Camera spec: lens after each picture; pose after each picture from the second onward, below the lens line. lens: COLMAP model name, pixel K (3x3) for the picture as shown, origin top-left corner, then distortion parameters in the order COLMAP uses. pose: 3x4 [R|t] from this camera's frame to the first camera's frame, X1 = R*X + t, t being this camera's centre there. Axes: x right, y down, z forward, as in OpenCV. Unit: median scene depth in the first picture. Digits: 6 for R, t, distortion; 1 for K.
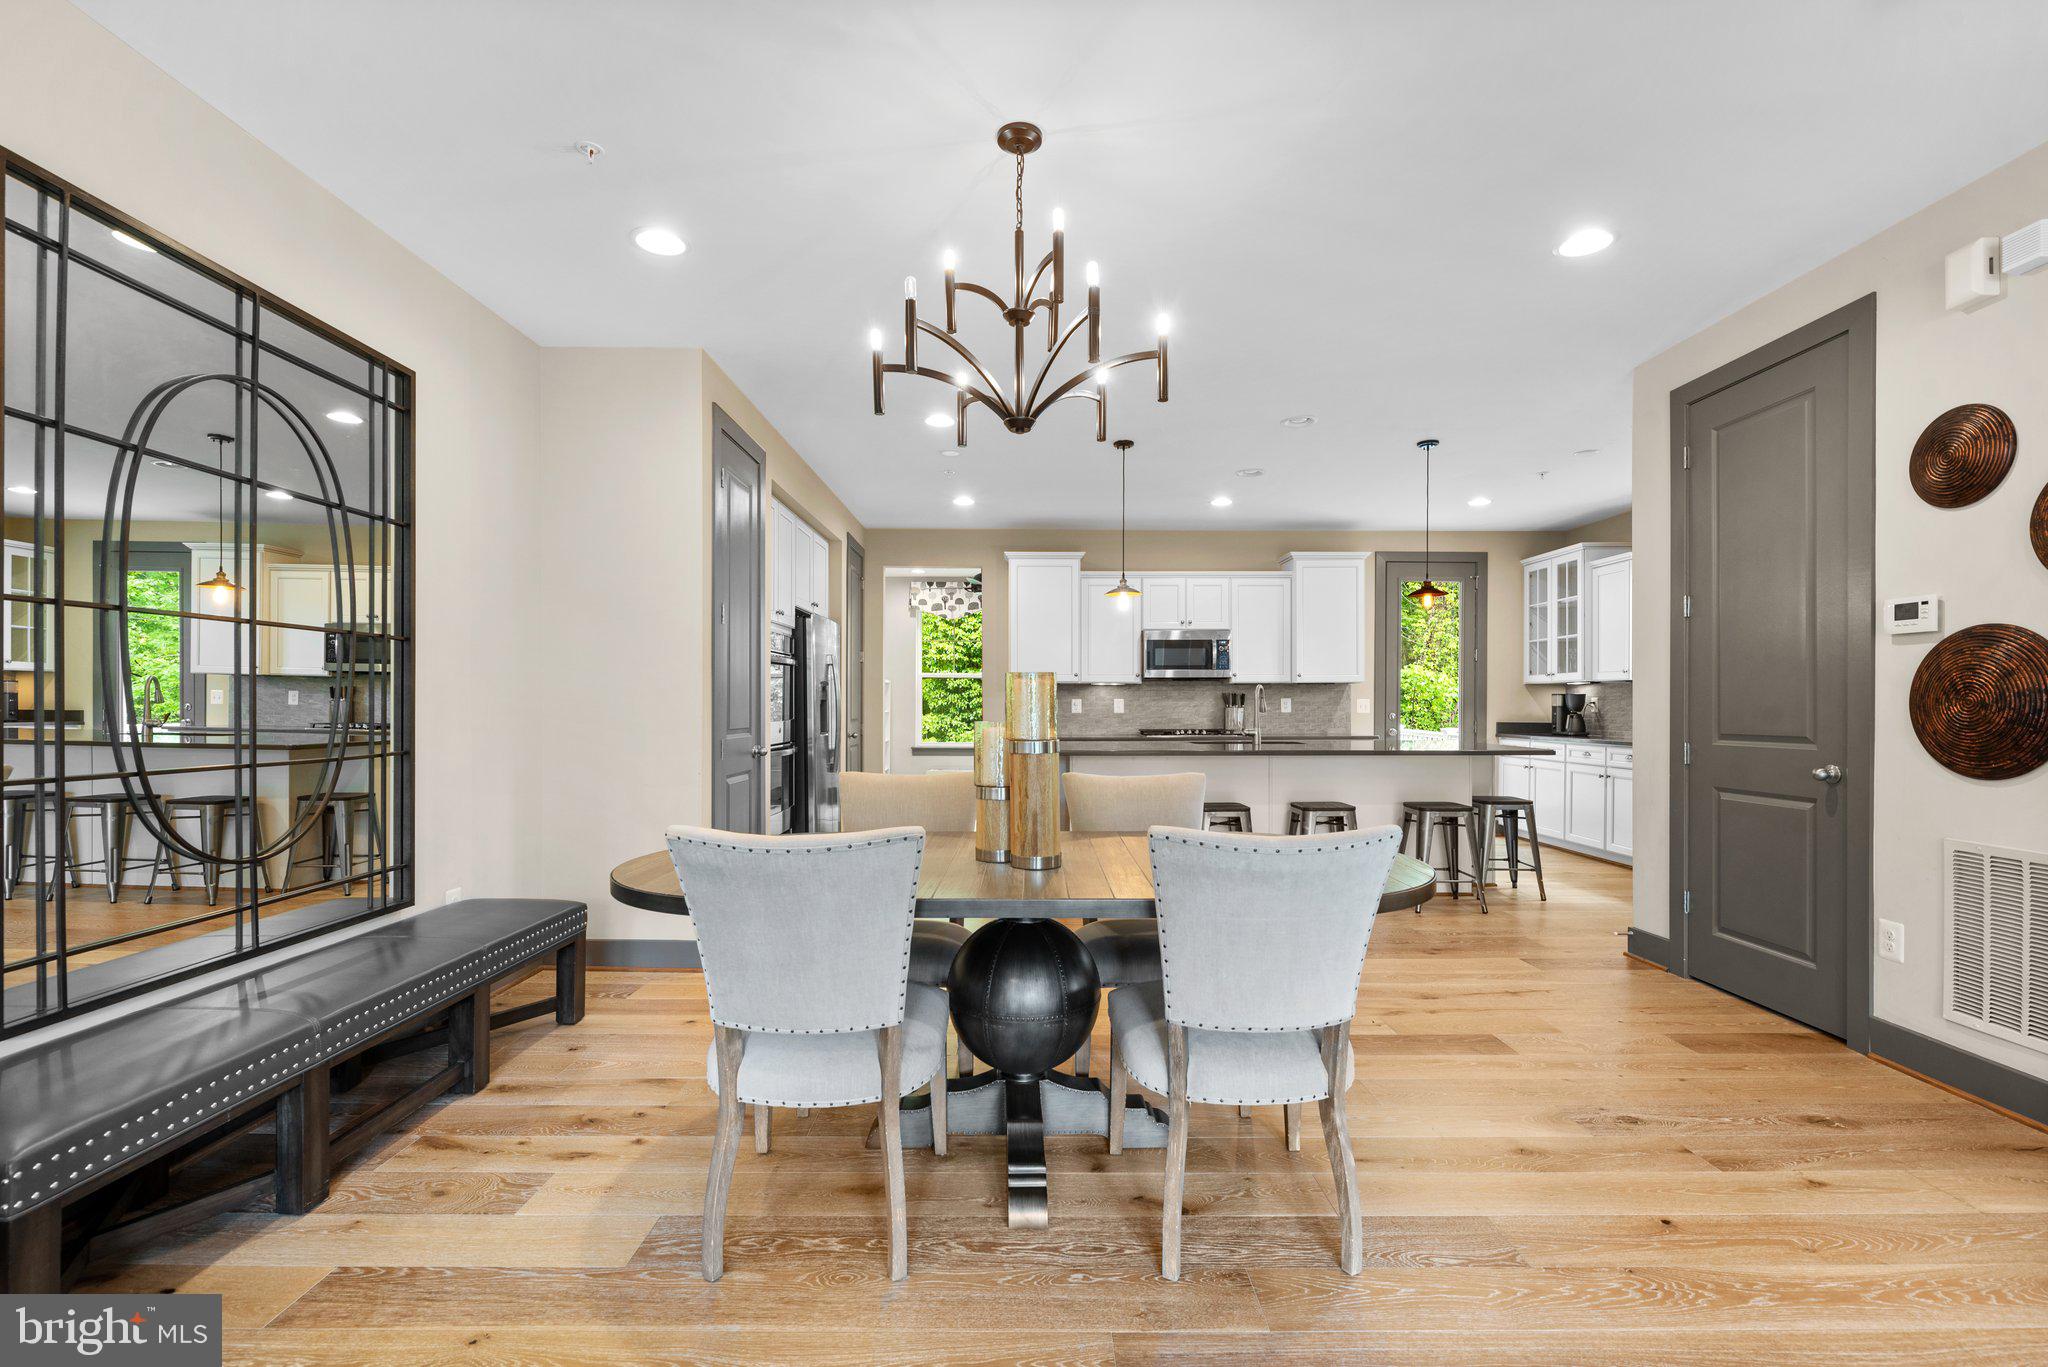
lens RADIAL K [[896.3, 0, 1025.6], [0, 896.3, 701.9], [0, 0, 1]] dist [-0.002899, 0.000177]
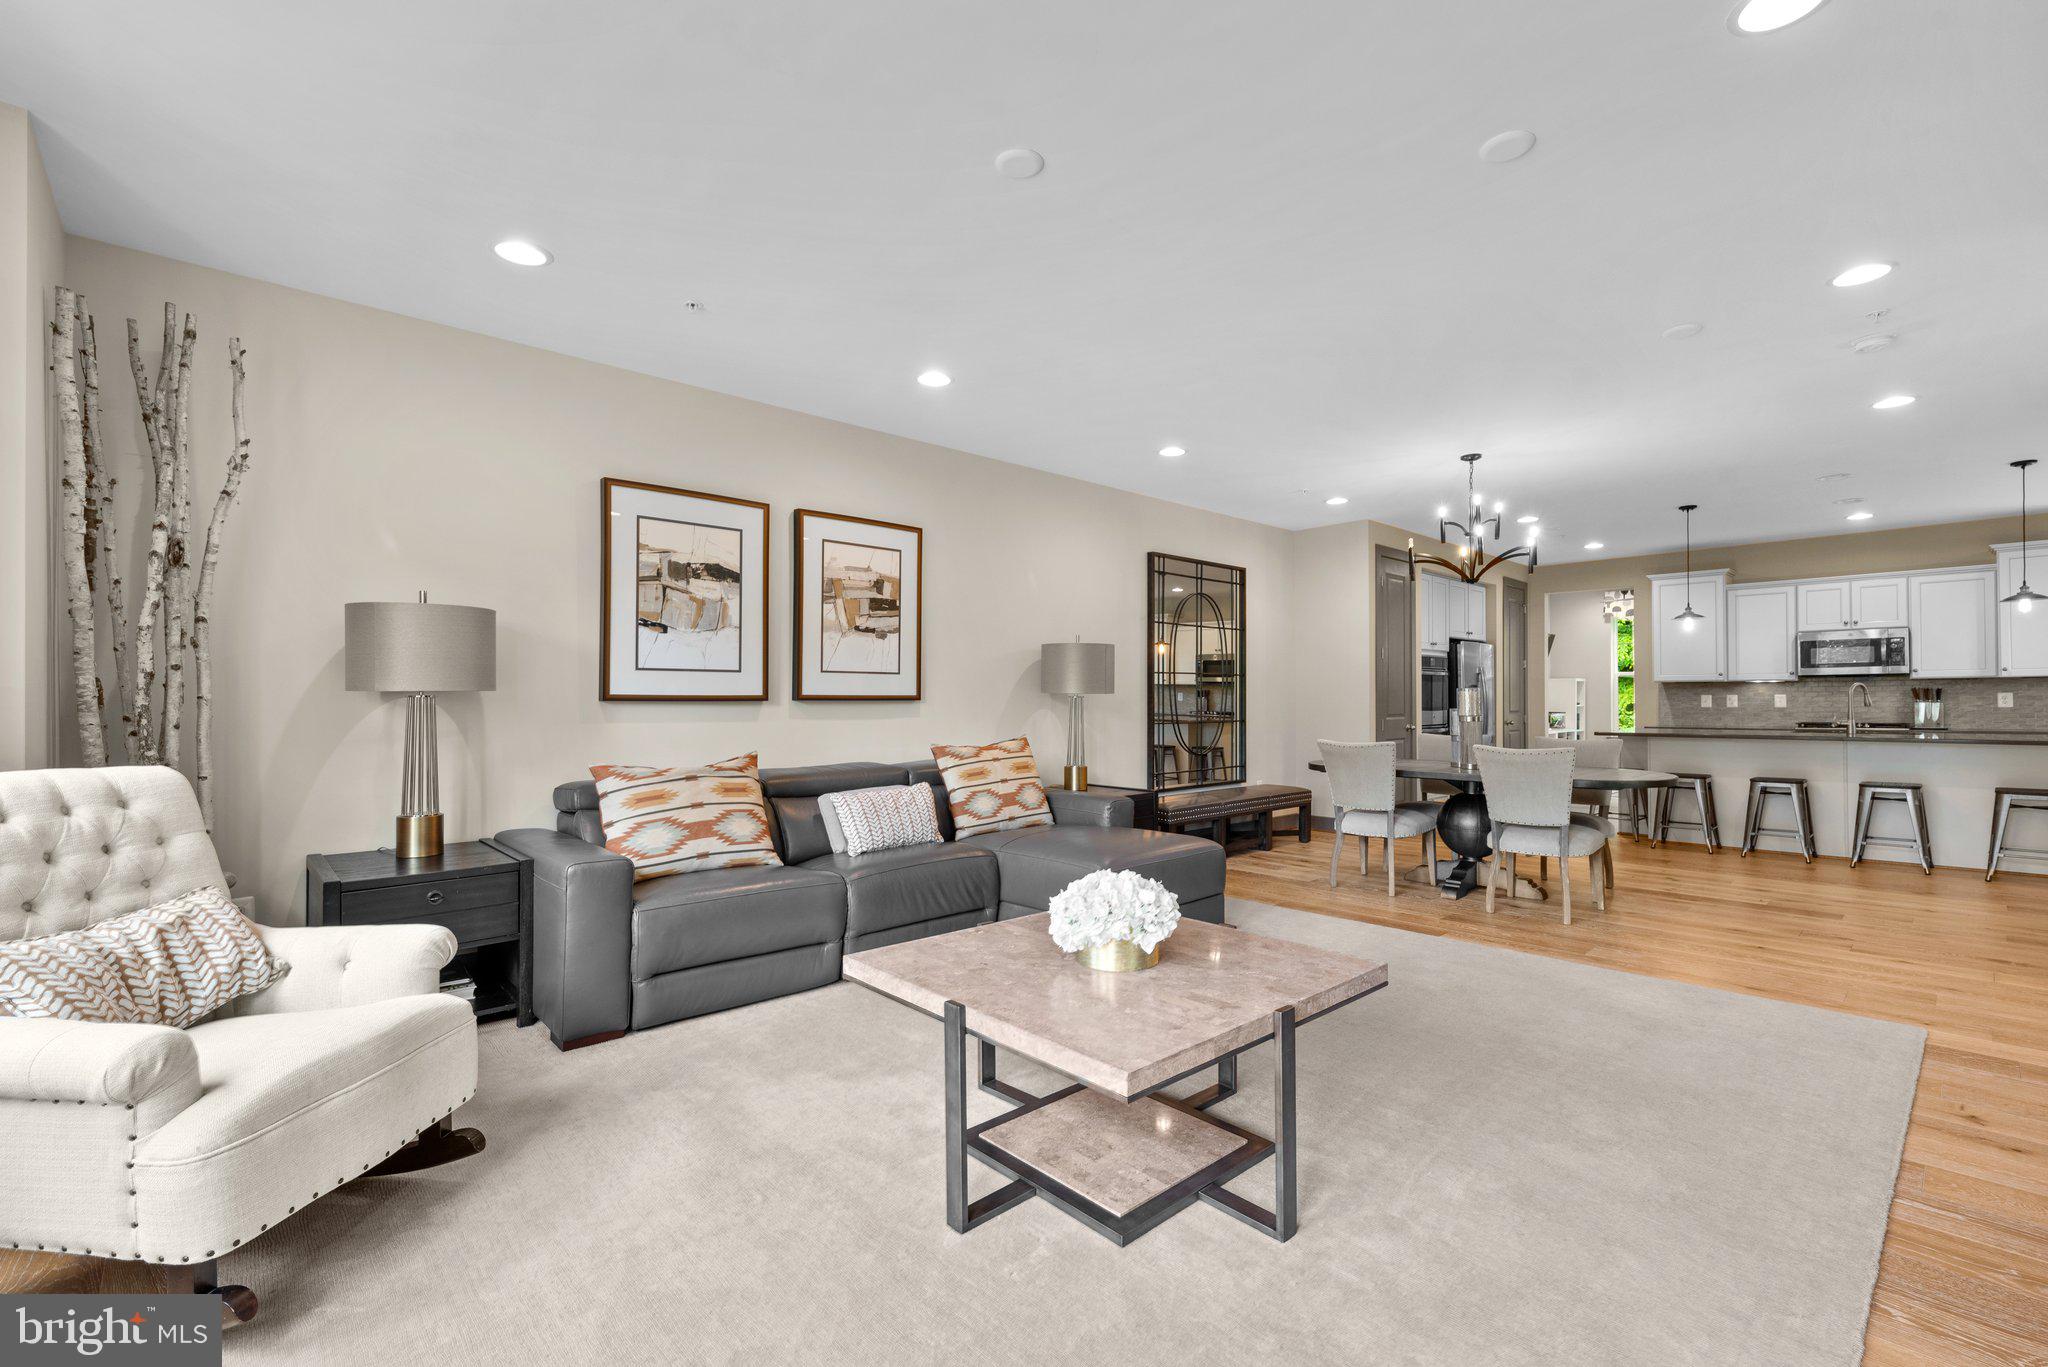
lens RADIAL K [[897.1, 0, 1049.4], [0, 897.1, 690.6], [0, 0, 1]] dist [0.015517, 0.000046]
pose [[0.699016, -0.009481, -0.715043, 0.287795], [0.004385, 0.999950, -0.008972, -0.002032], [0.715093, 0.003136, 0.699023, -0.453769]]
